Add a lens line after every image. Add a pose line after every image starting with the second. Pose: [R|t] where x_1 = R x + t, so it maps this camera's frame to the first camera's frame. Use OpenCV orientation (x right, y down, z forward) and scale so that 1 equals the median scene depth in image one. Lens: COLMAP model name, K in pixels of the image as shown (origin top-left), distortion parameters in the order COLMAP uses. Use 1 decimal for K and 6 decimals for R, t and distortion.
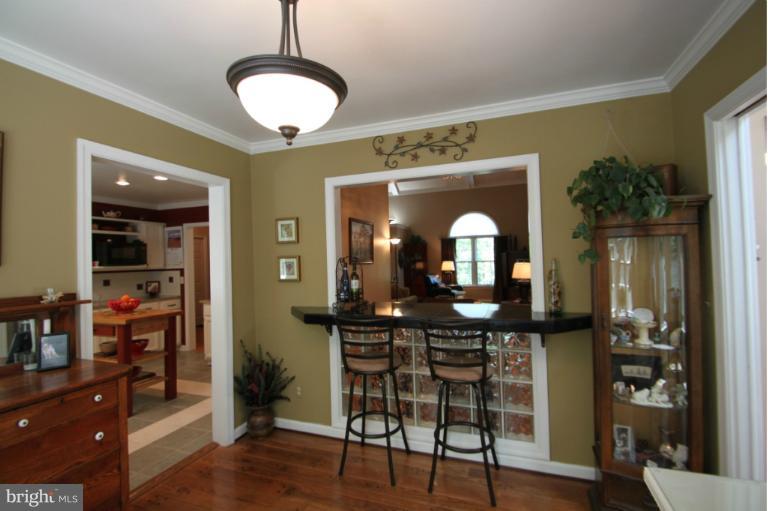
lens RADIAL K [[357.2, 0, 384.7], [0, 357.2, 254.5], [0, 0, 1]] dist [-0.001698, -0.000683]
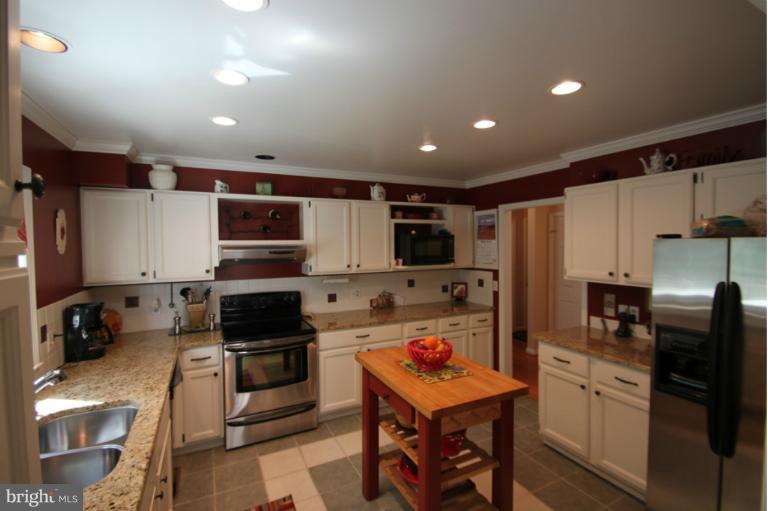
lens RADIAL K [[357.2, 0, 385.4], [0, 357.2, 252.2], [0, 0, 1]] dist [-0.001698, -0.000683]
pose [[0.731728, 0.037331, -0.680574, -0.251884], [0.000006, 0.998499, 0.054776, -0.033231], [0.681597, -0.040085, 0.730629, 0.342352]]
